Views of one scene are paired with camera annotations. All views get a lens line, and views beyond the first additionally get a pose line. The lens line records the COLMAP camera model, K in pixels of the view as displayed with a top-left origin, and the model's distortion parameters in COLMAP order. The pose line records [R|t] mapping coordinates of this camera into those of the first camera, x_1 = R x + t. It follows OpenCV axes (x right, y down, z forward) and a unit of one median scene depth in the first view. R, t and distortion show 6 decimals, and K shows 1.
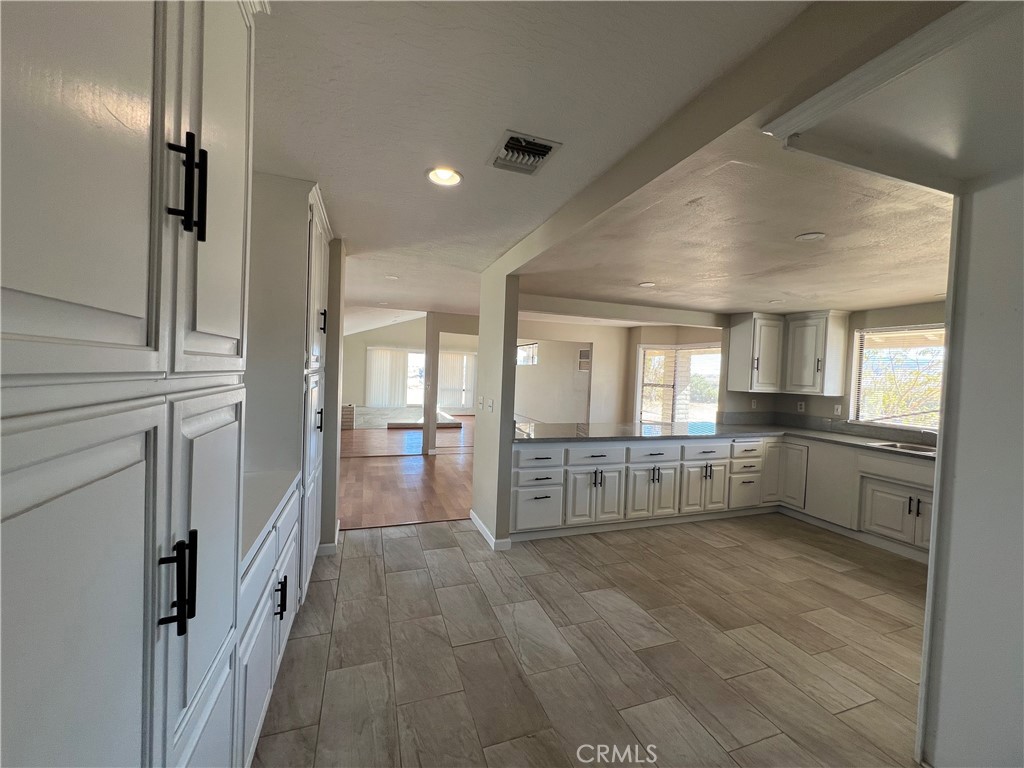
lens RADIAL K [[409.7, 0, 510.9], [0, 409.7, 380.0], [0, 0, 1]] dist [0.000479, 0.000208]
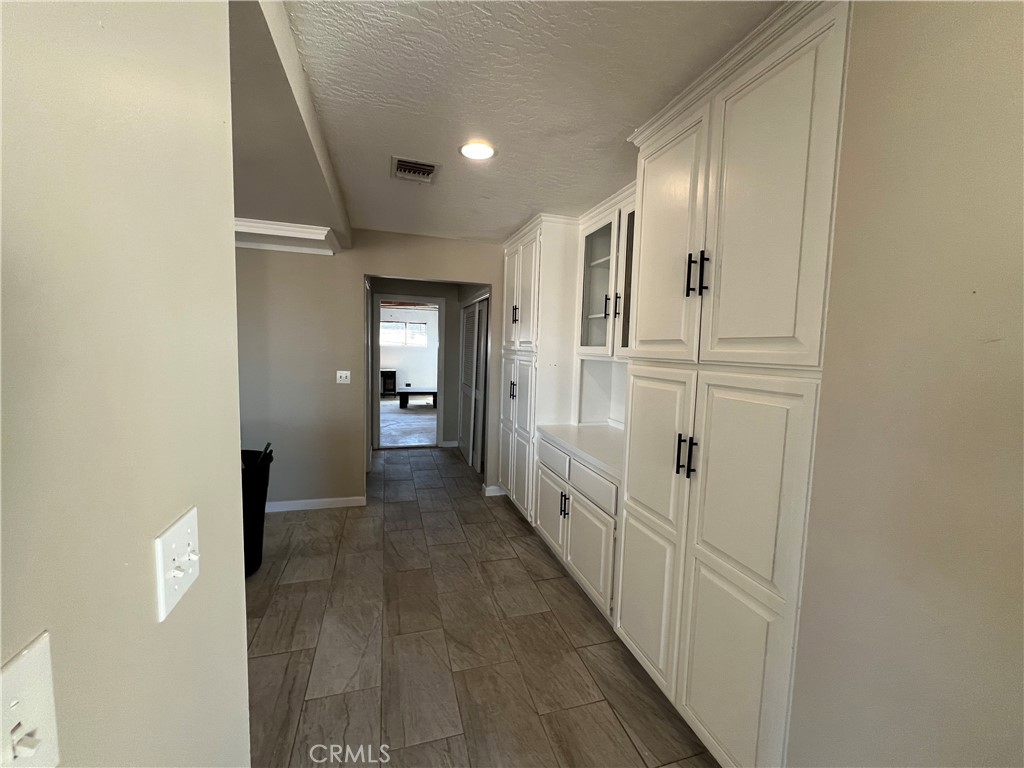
lens RADIAL K [[409.7, 0, 510.9], [0, 409.7, 382.2], [0, 0, 1]] dist [0.000479, 0.000208]
pose [[-0.996628, -0.073189, 0.037098, -0.179673], [-0.068667, 0.991422, 0.111209, -0.034526], [-0.044919, 0.108286, -0.993104, 1.145933]]
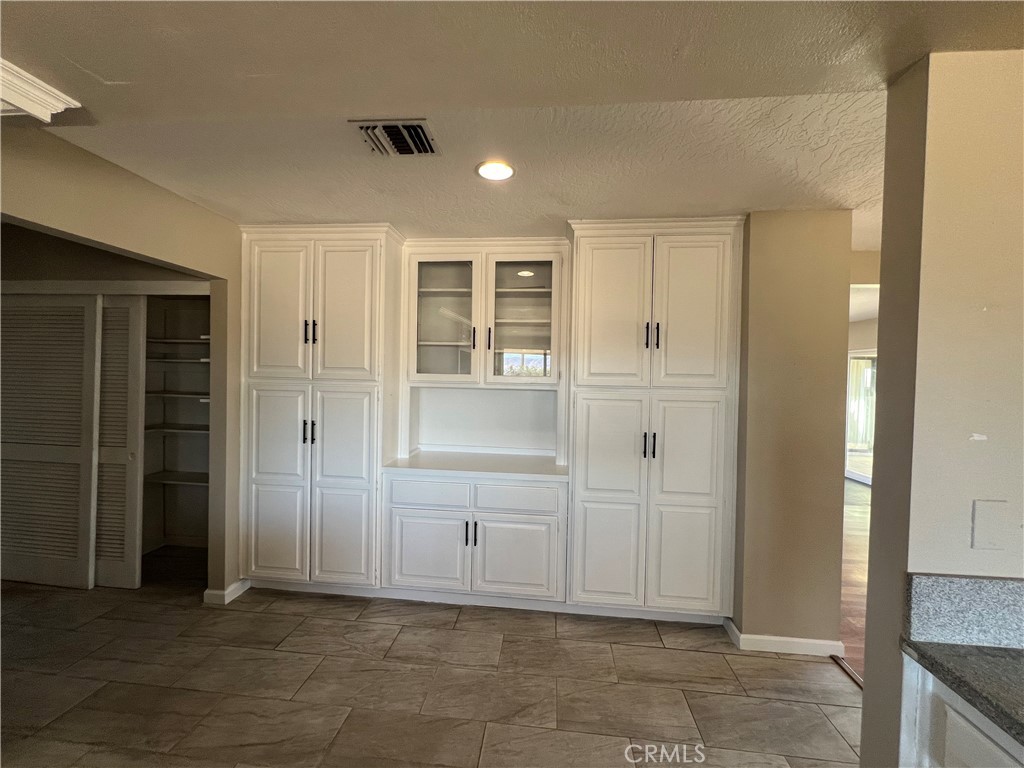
lens RADIAL K [[409.7, 0, 511.0], [0, 409.7, 381.8], [0, 0, 1]] dist [0.000479, 0.000208]
pose [[-0.421693, -0.034203, -0.906093, 0.359173], [-0.059090, 0.998201, -0.010180, -0.010706], [0.904811, 0.049248, -0.422956, 0.812971]]
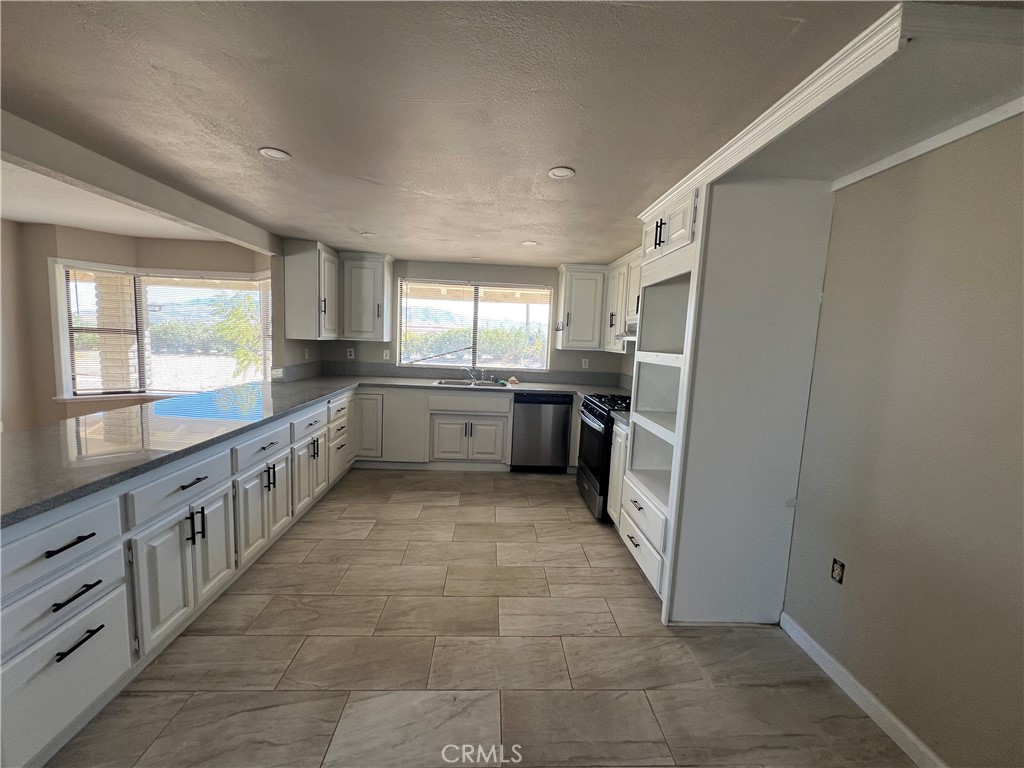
lens RADIAL K [[409.7, 0, 511.2], [0, 409.7, 381.1], [0, 0, 1]] dist [0.000479, 0.000208]
pose [[0.288943, -0.128087, 0.948739, -0.131368], [-0.013103, 0.990387, 0.137701, -0.010183], [-0.957257, -0.052219, 0.284487, 0.496800]]
